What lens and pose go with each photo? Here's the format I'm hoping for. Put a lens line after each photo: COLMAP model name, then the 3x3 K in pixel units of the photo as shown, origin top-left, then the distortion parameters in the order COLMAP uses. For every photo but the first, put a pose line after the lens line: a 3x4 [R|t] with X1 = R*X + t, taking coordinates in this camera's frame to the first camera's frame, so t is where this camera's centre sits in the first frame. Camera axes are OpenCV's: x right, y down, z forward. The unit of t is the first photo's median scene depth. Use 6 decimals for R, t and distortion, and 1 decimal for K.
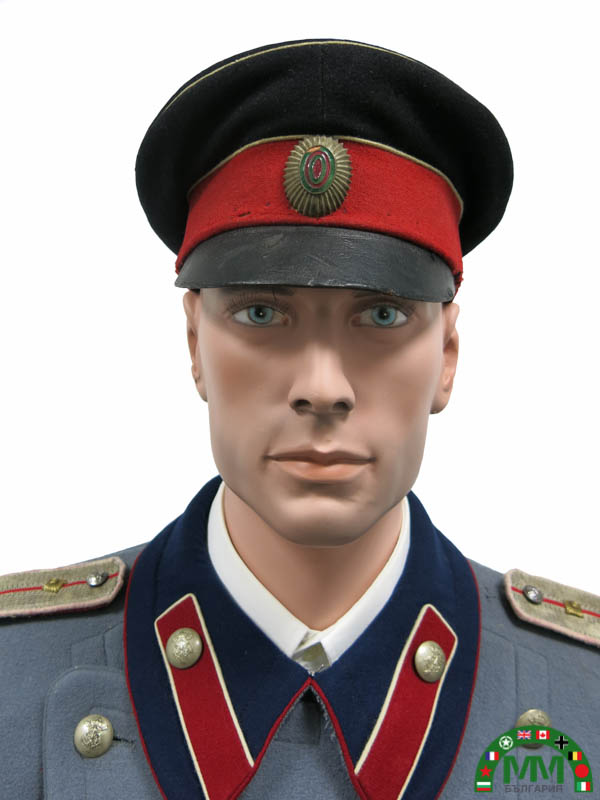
lens RADIAL K [[730.3, 0, 300.0], [0, 730.3, 400.0], [0, 0, 1]] dist [-0.013785, -0.002648]
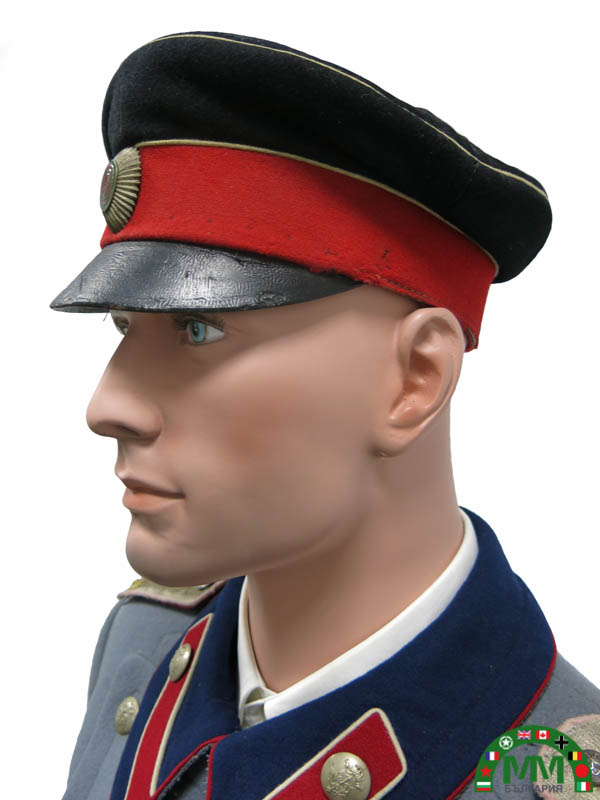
lens RADIAL K [[730.3, 0, 300.0], [0, 730.3, 400.0], [0, 0, 1]] dist [-0.013785, -0.002648]
pose [[0.621980, 0.027366, -0.782555, 0.886117], [-0.060133, 0.998107, -0.012890, -0.030376], [0.780721, 0.055075, 0.622448, 0.563365]]
